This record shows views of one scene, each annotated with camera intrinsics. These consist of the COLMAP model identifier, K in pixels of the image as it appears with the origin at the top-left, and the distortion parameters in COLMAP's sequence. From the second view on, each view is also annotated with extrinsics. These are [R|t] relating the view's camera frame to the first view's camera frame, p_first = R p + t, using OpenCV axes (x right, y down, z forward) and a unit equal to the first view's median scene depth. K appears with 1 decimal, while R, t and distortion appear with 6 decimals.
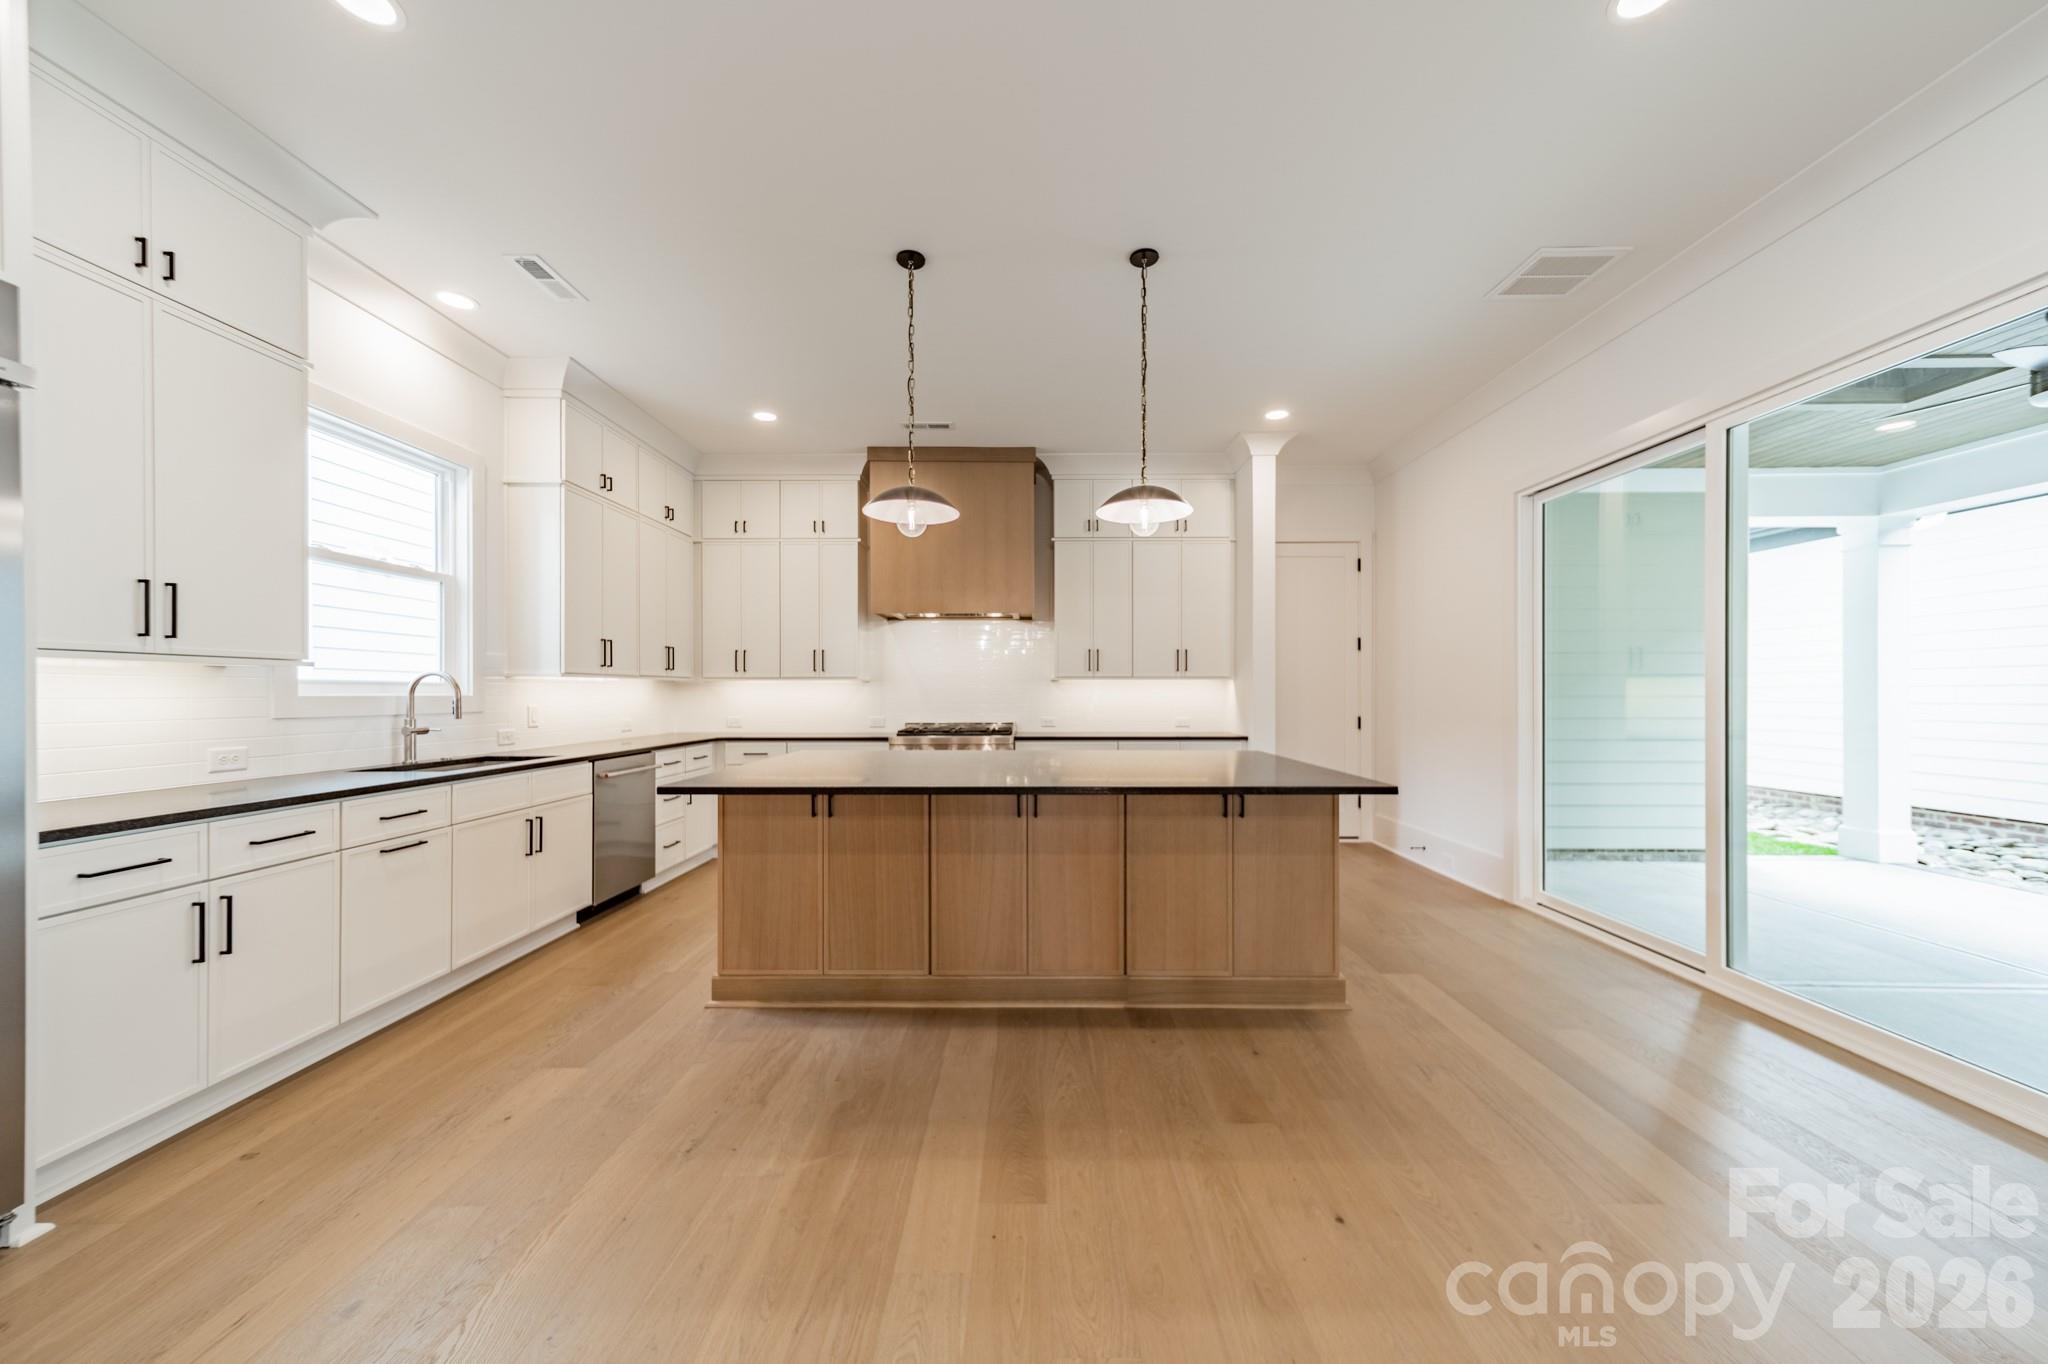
lens RADIAL K [[718.9, 0, 1029.9], [0, 718.9, 694.9], [0, 0, 1]] dist [0.006401, 0.000407]
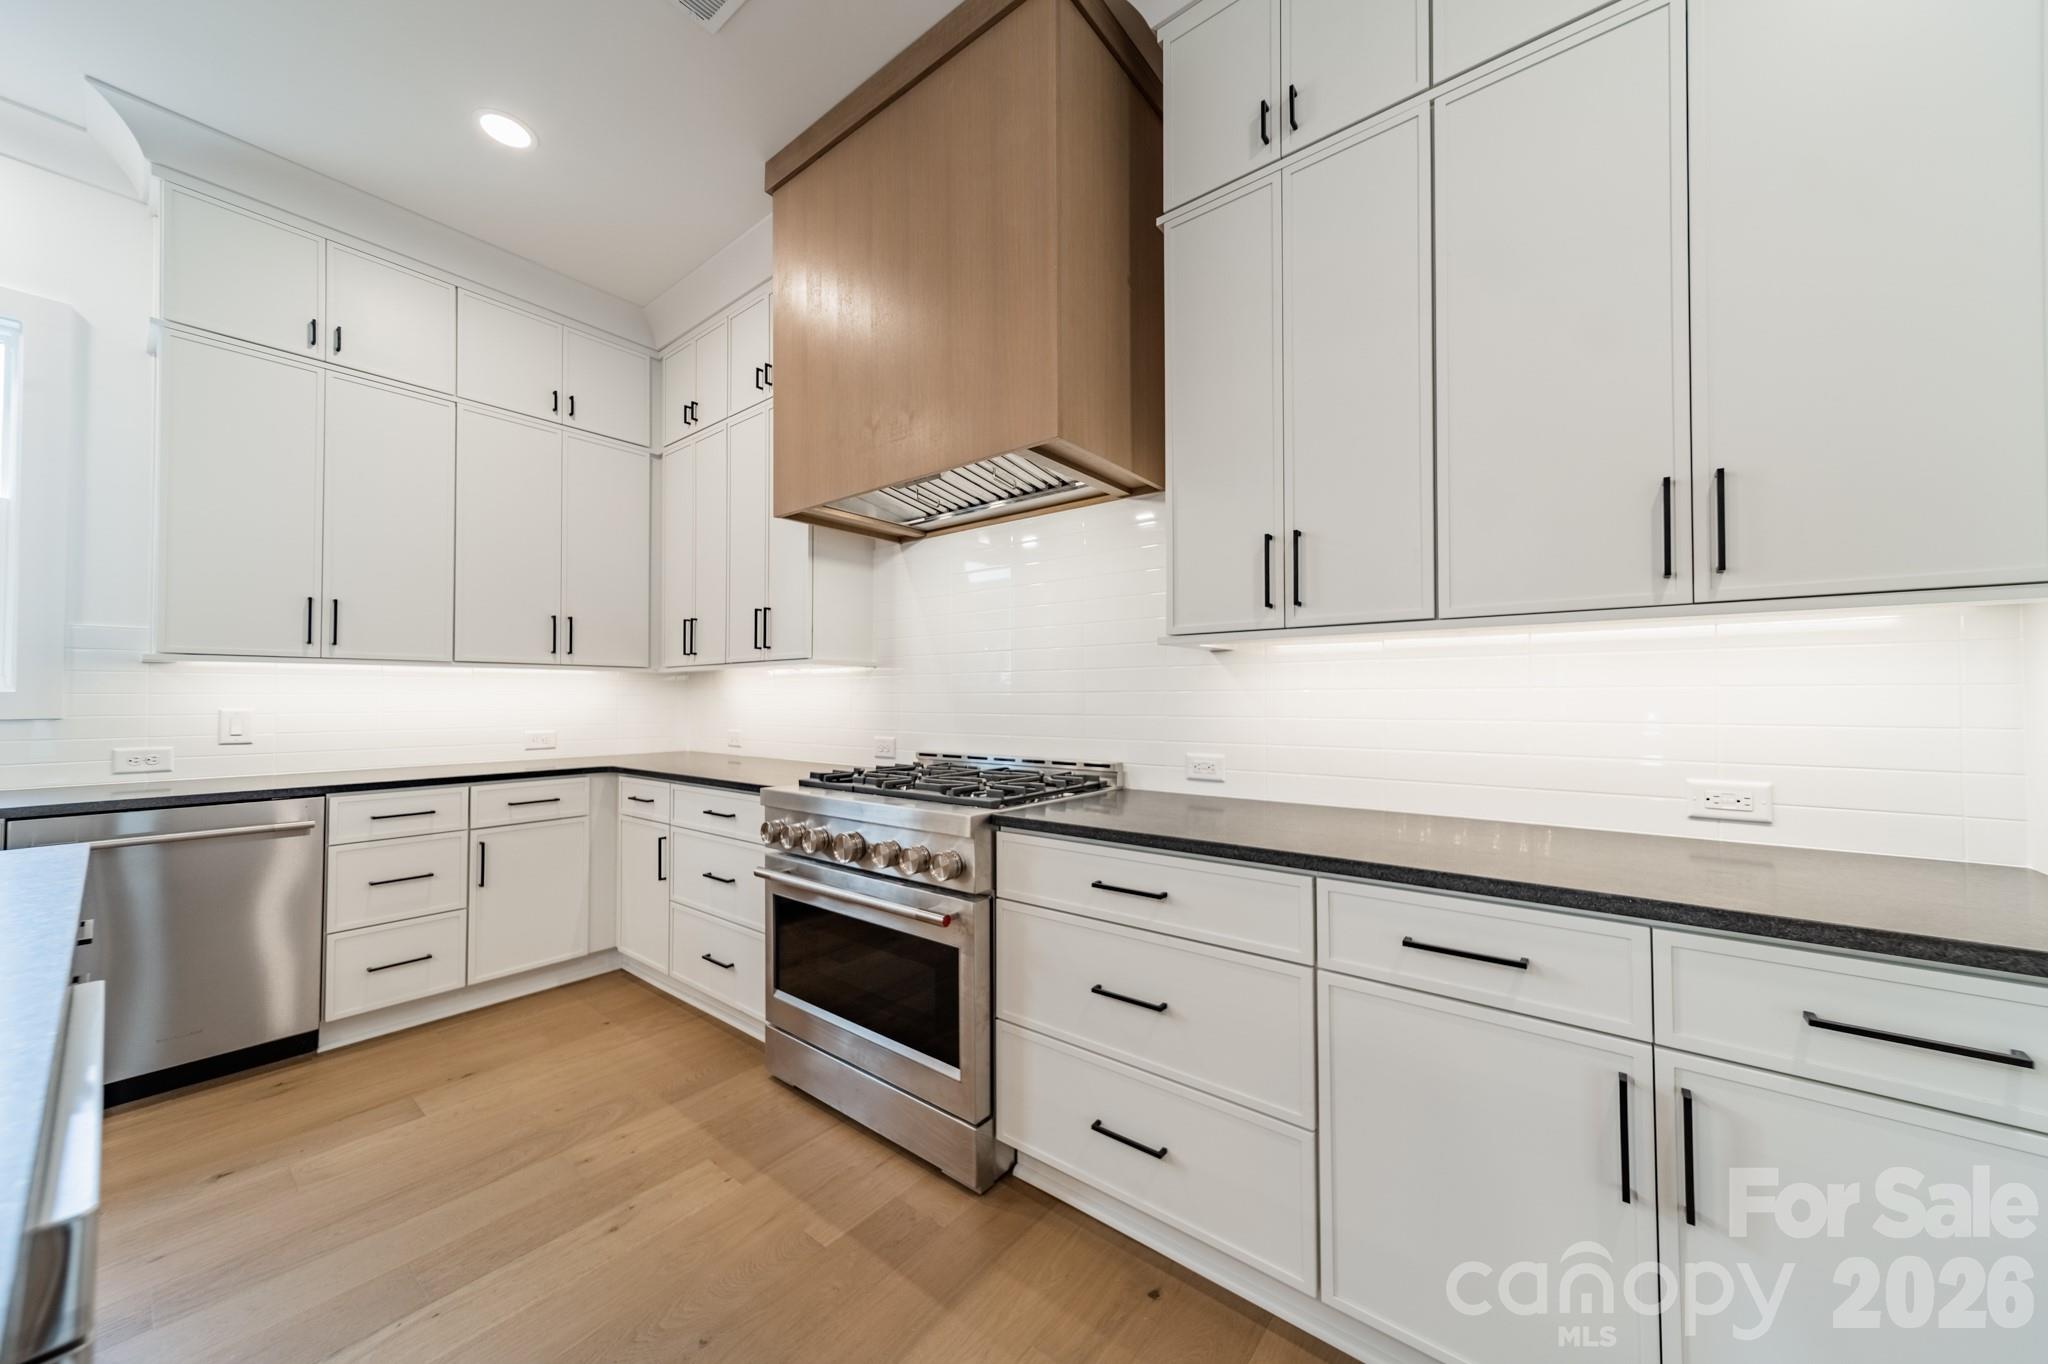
lens RADIAL K [[718.9, 0, 1025.2], [0, 718.9, 687.8], [0, 0, 1]] dist [0.006401, 0.000407]
pose [[0.789584, -0.009436, -0.613570, 0.270517], [0.000957, 0.999899, -0.014147, 0.005716], [0.613642, 0.010583, 0.789514, 1.029585]]
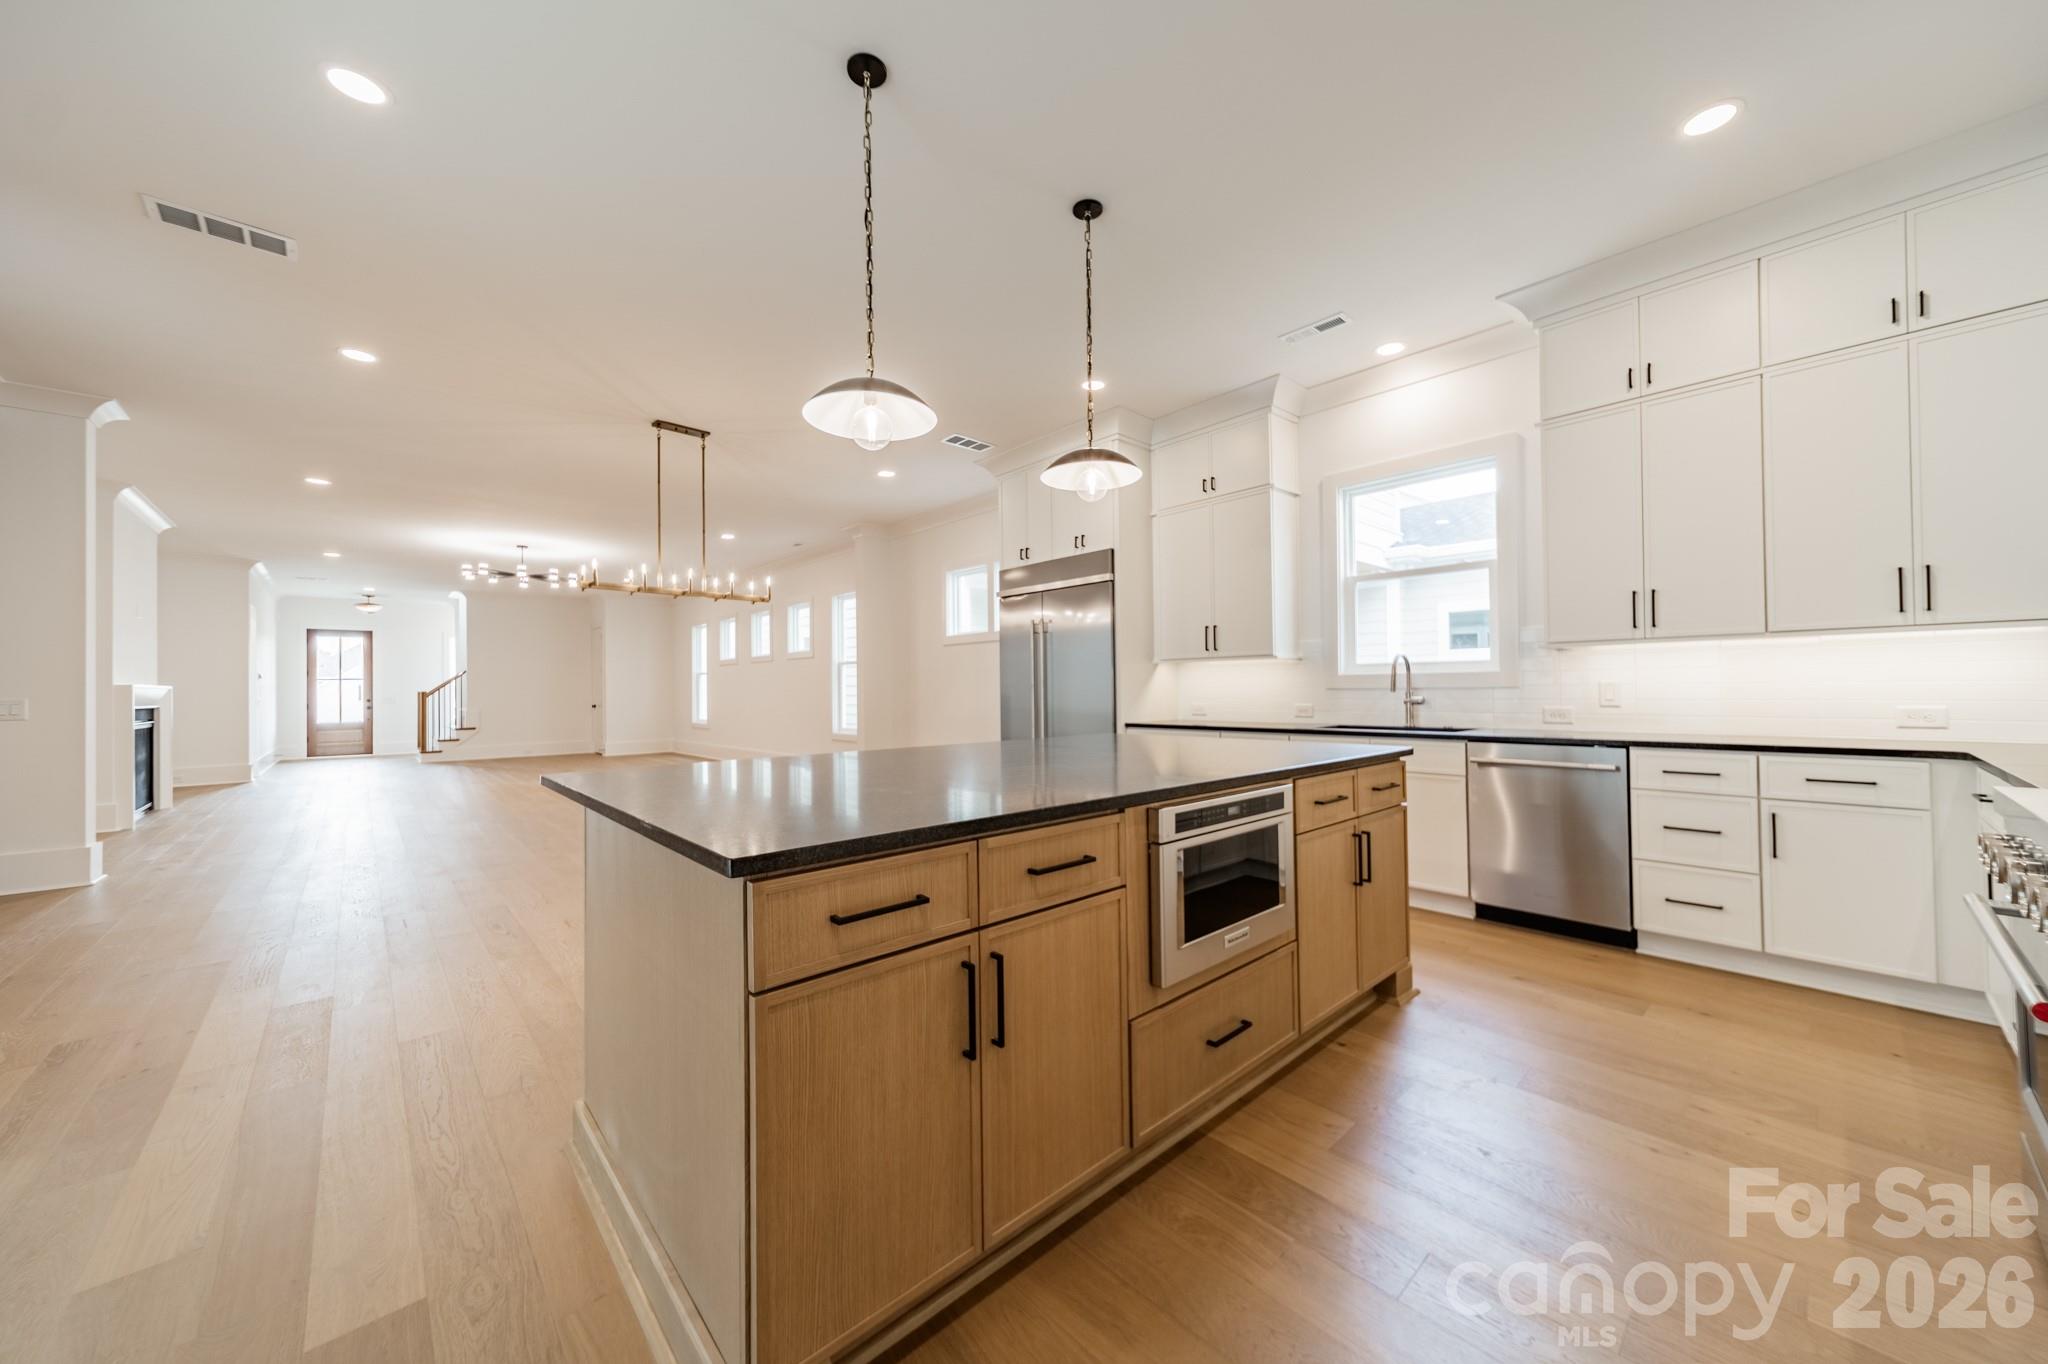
lens RADIAL K [[718.9, 0, 1032.3], [0, 718.9, 686.3], [0, 0, 1]] dist [0.006401, 0.000407]
pose [[-0.729583, 0.006868, -0.683857, 0.422919], [0.011377, 0.999933, -0.002096, 0.016872], [0.683797, -0.009309, -0.729613, 1.289352]]
